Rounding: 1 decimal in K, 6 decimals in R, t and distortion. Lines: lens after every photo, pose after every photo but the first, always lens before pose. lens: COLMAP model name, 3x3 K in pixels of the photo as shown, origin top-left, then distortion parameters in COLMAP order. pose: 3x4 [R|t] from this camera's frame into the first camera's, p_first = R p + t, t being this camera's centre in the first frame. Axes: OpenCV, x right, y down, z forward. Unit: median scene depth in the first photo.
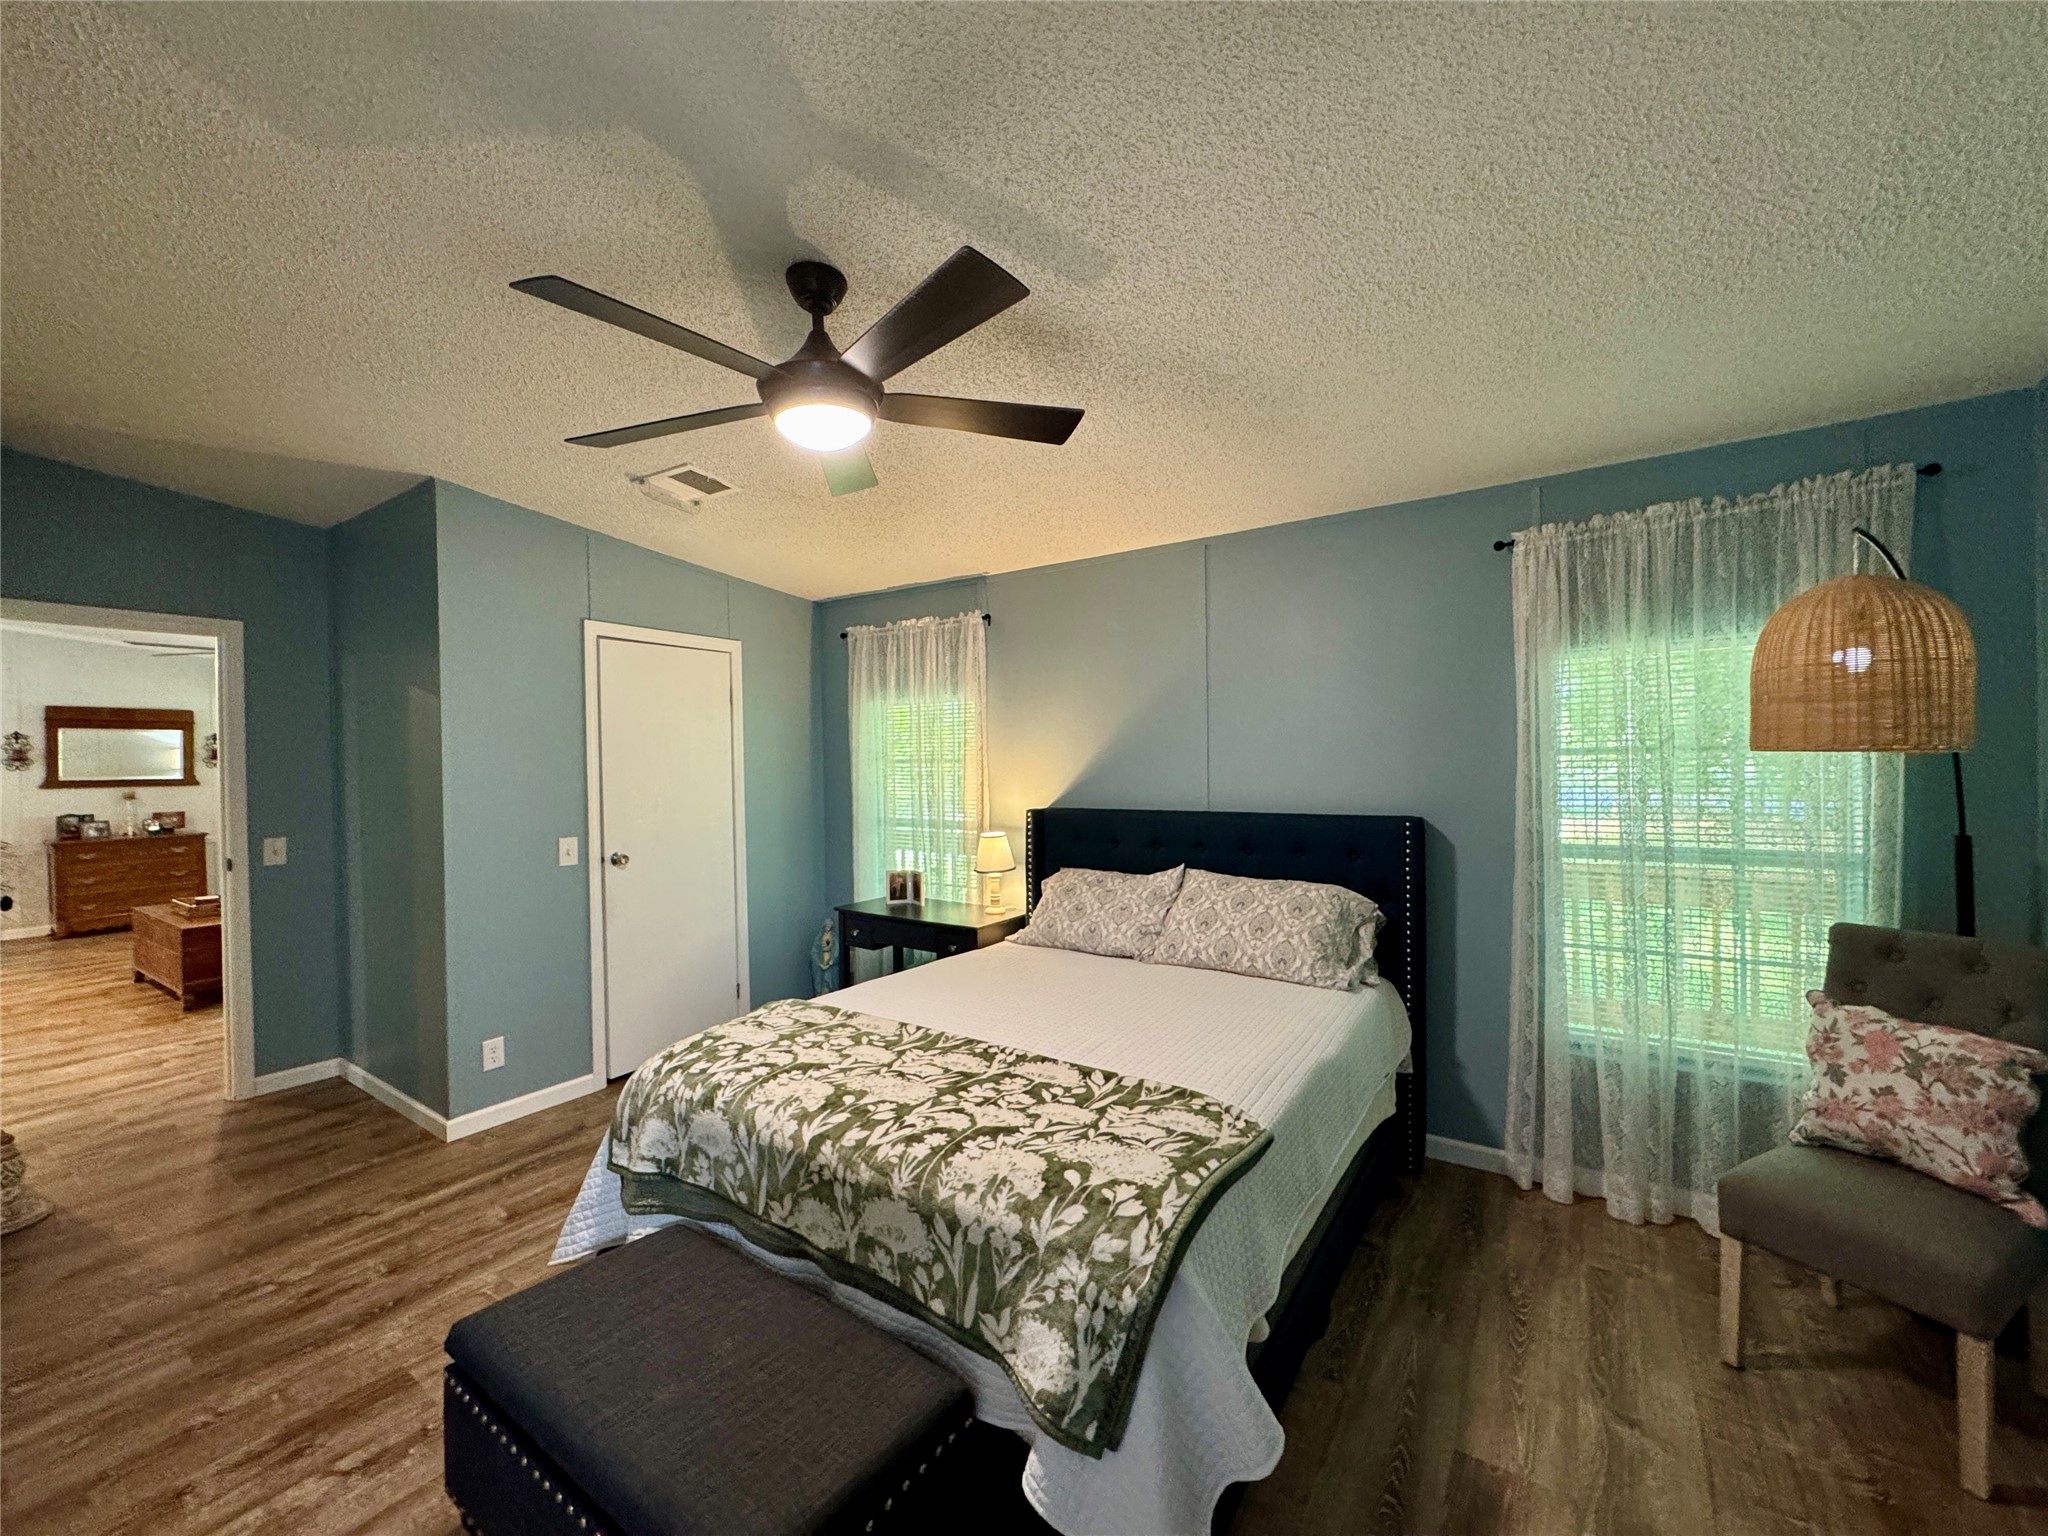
lens RADIAL K [[830.4, 0, 1032.3], [0, 830.4, 763.3], [0, 0, 1]] dist [-0.001418, 0.000149]
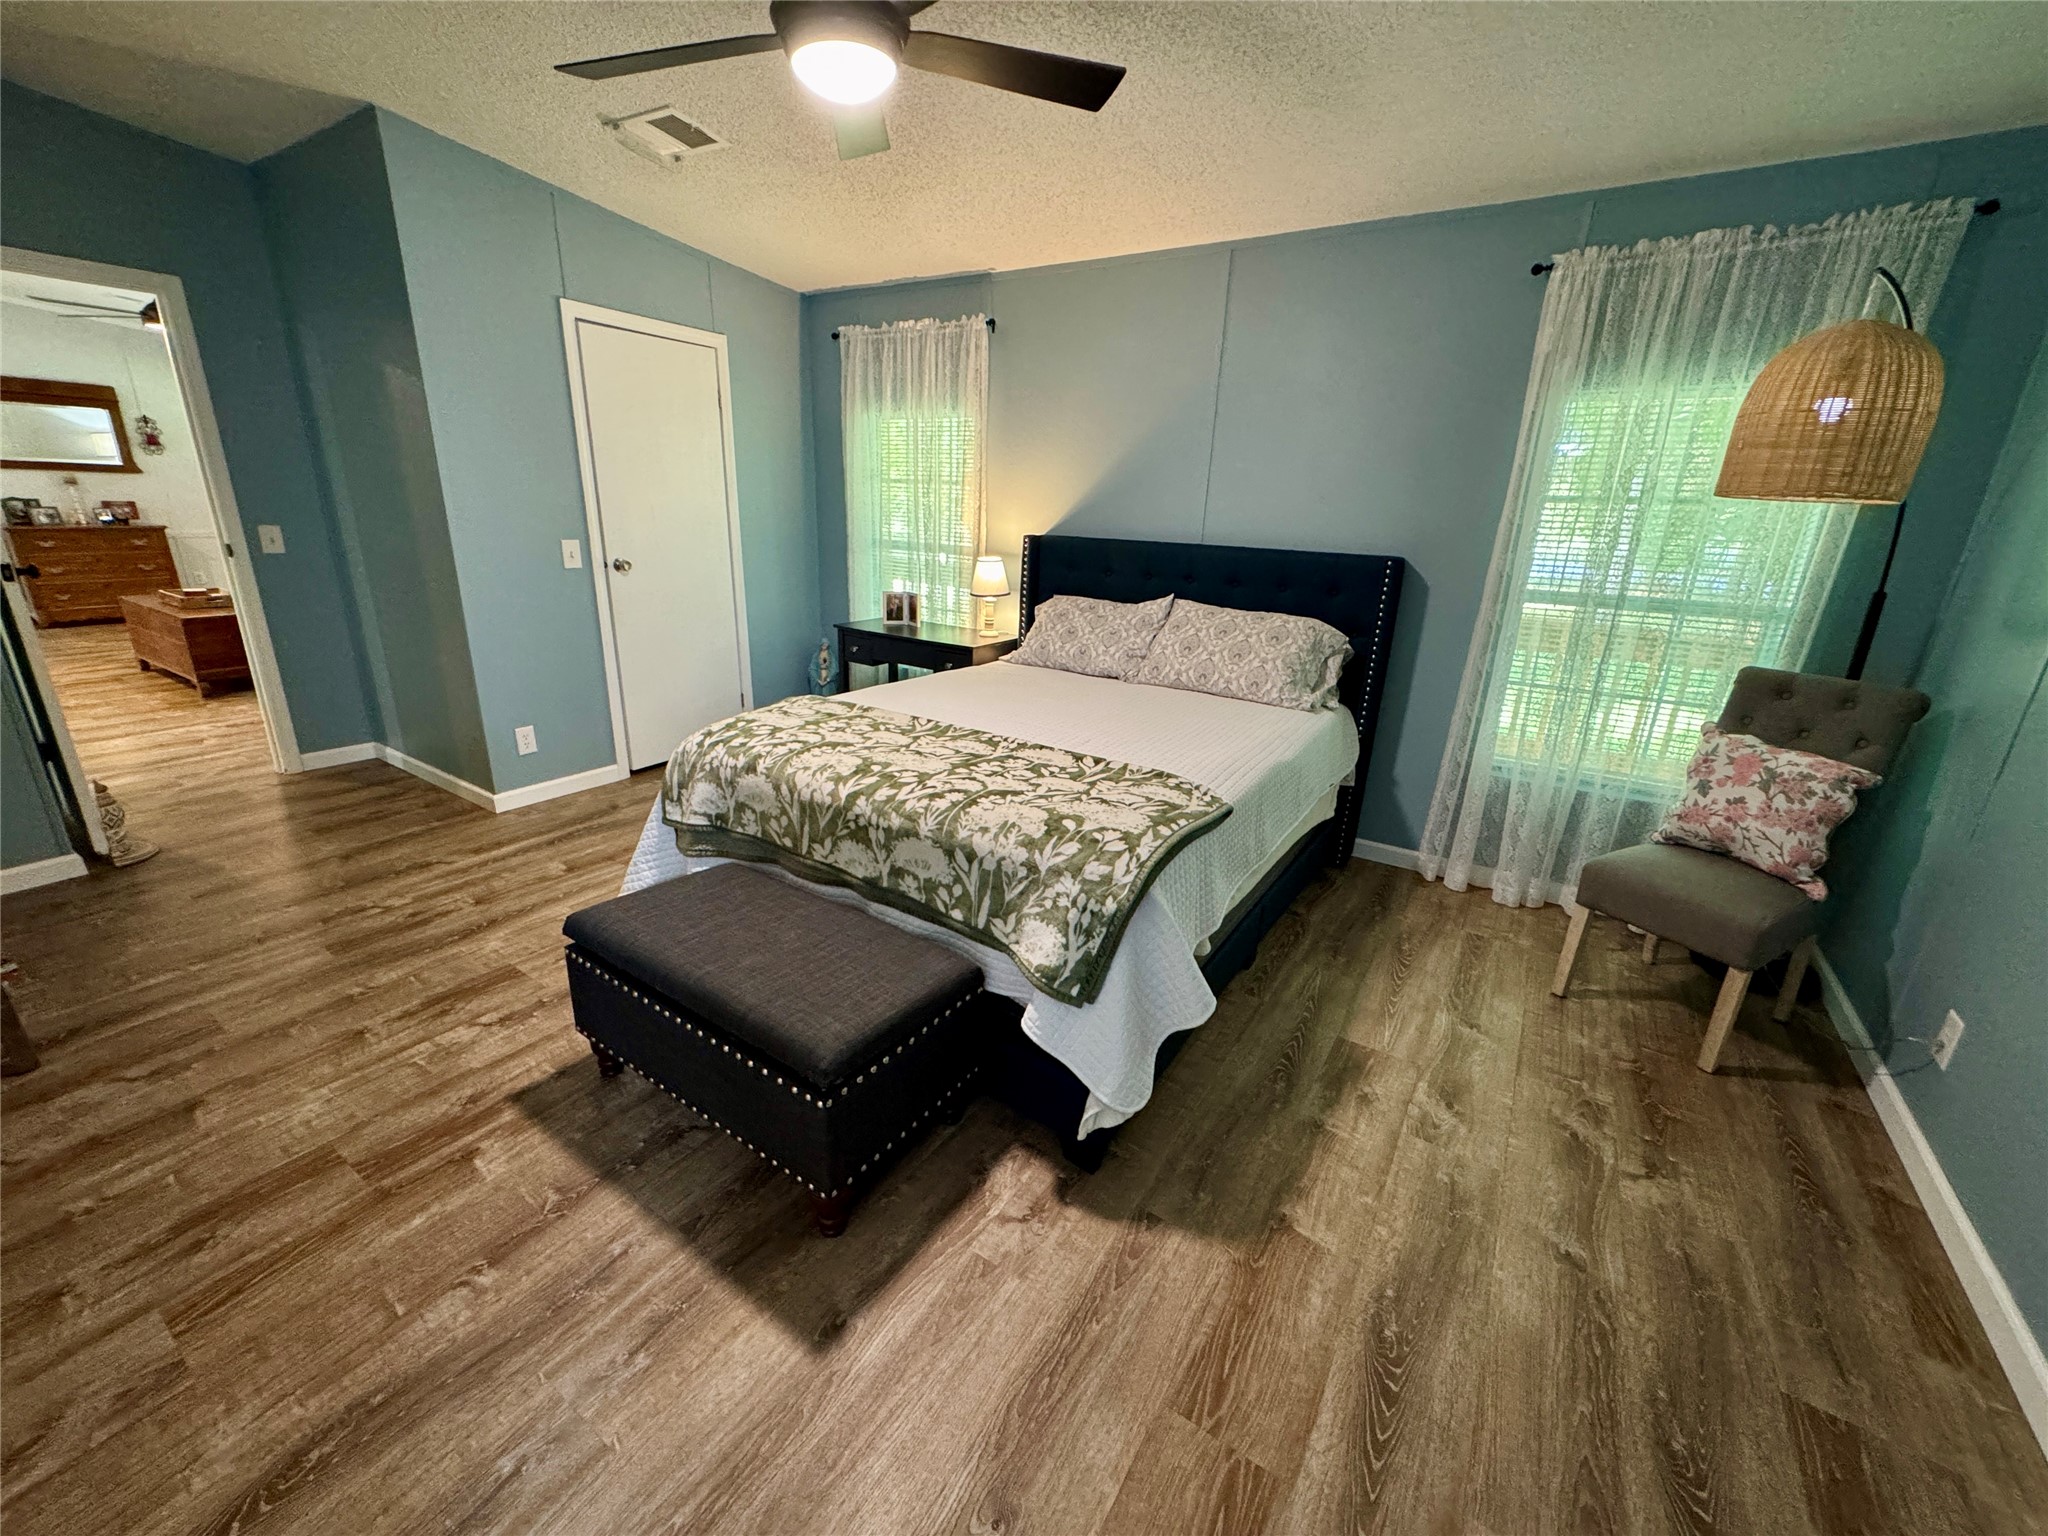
lens RADIAL K [[830.4, 0, 1028.5], [0, 830.4, 774.7], [0, 0, 1]] dist [-0.001418, 0.000149]
pose [[0.998442, 0.044338, 0.033871, -0.033380], [-0.052612, 0.950263, 0.306973, 0.031438], [-0.018576, -0.308276, 0.951115, -0.087121]]
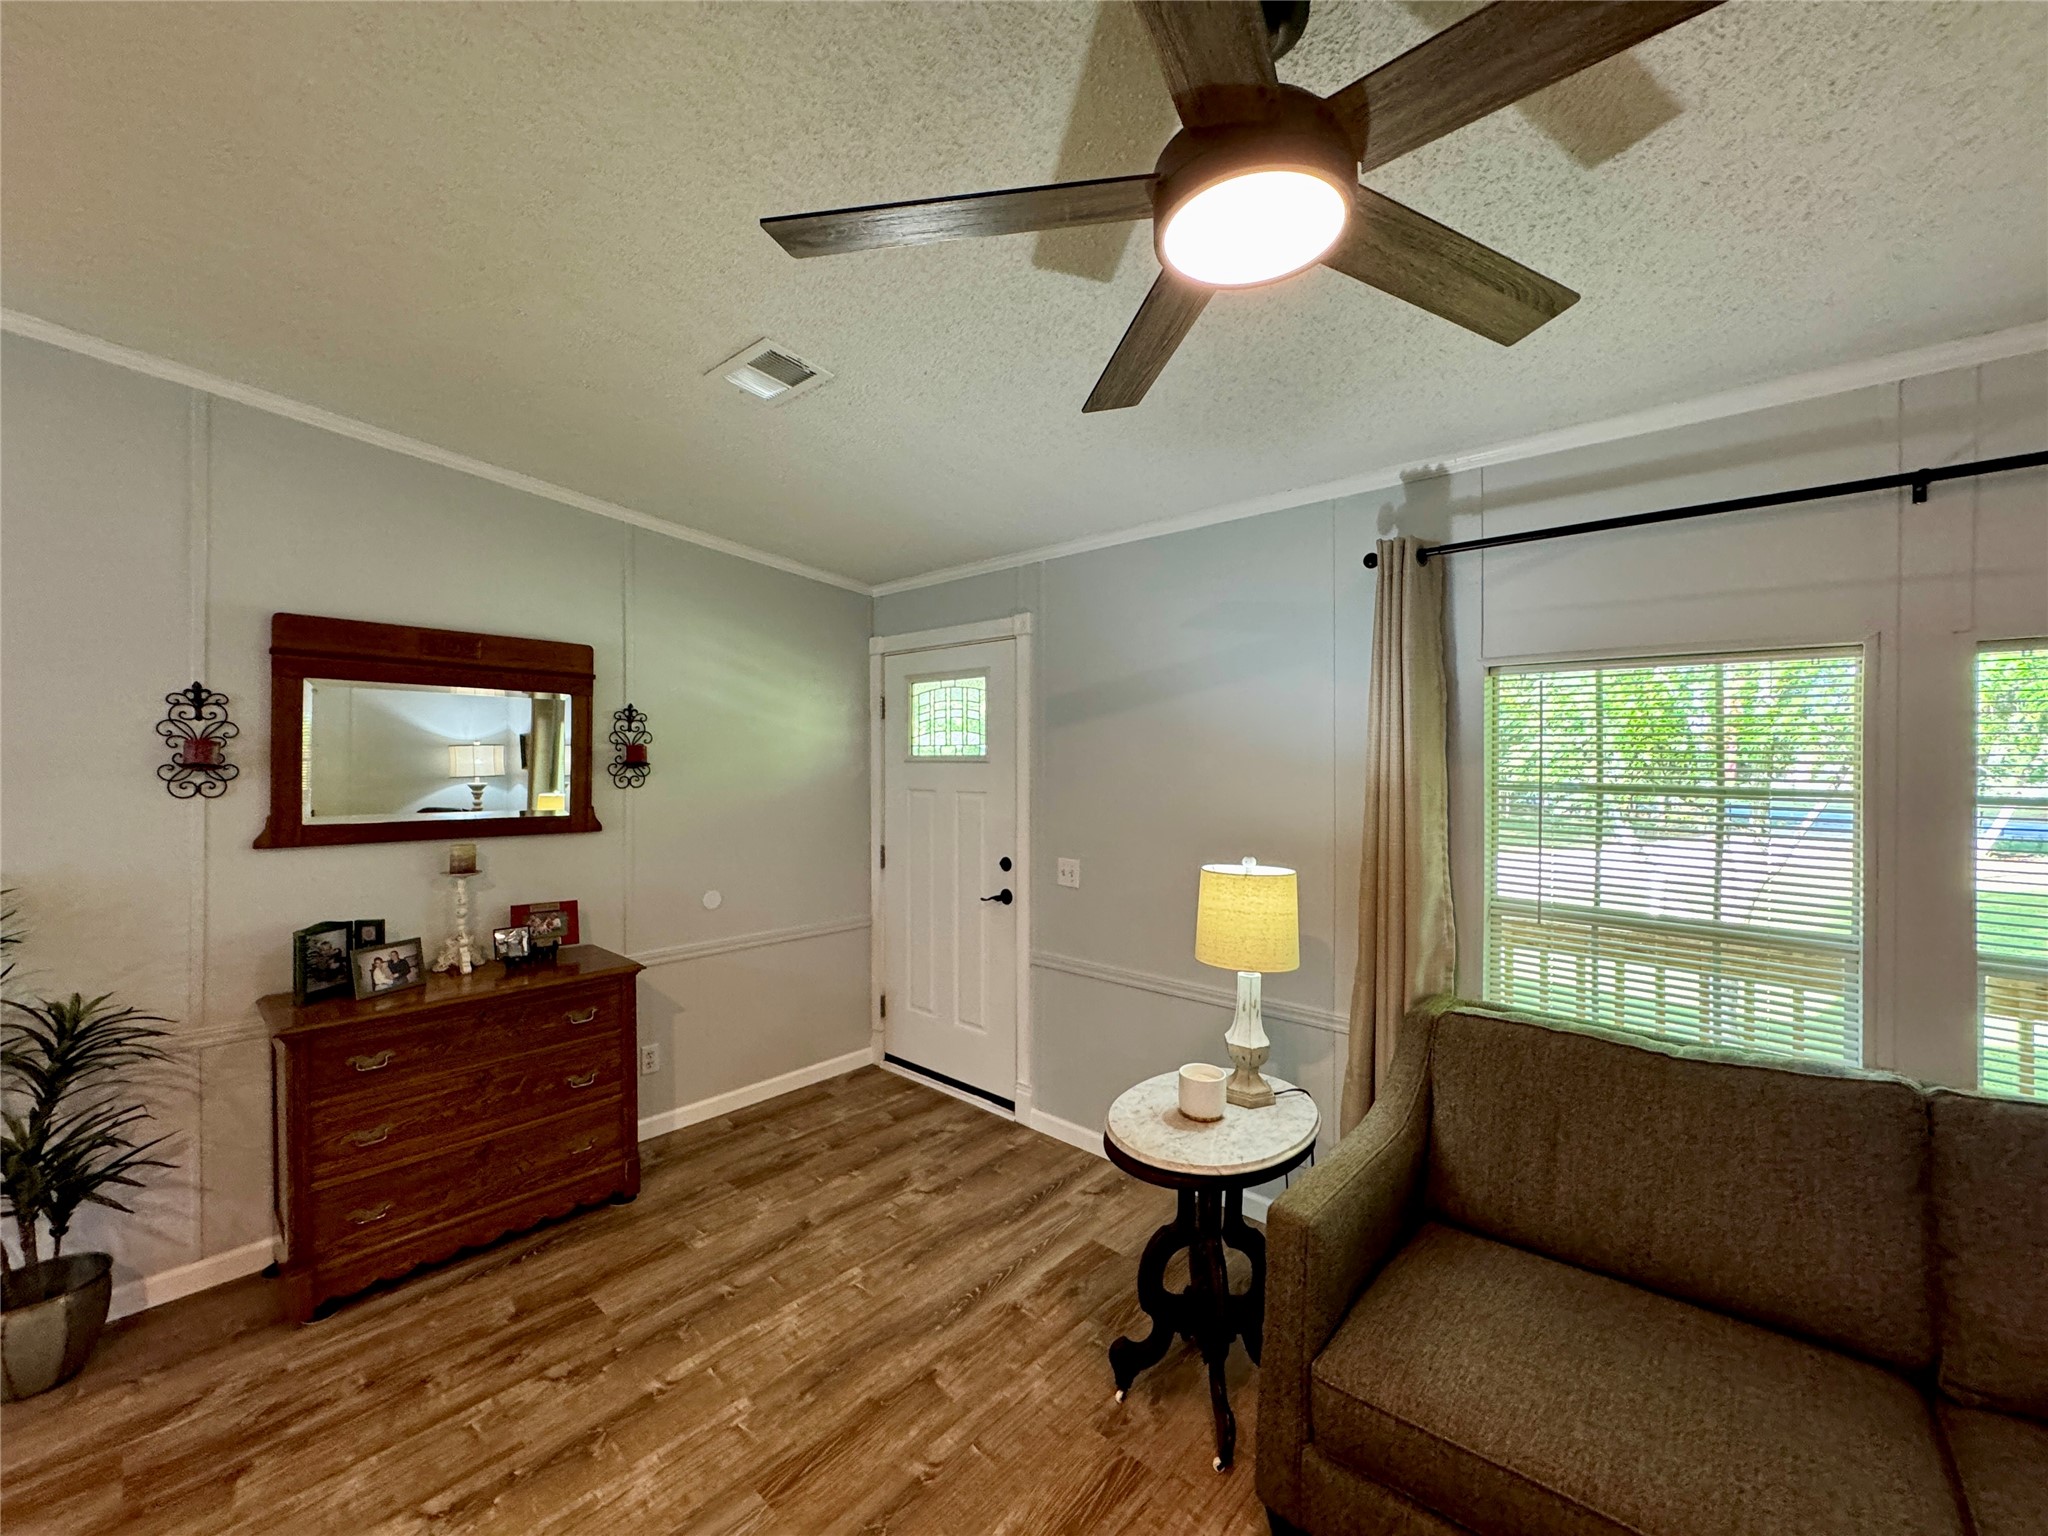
lens RADIAL K [[830.4, 0, 1022.1], [0, 830.4, 763.0], [0, 0, 1]] dist [-0.001418, 0.000149]
pose [[0.989101, 0.017173, -0.146233, -2.505207], [-0.017916, 0.999832, -0.003767, -0.030951], [0.146143, 0.006345, 0.989243, 2.124099]]
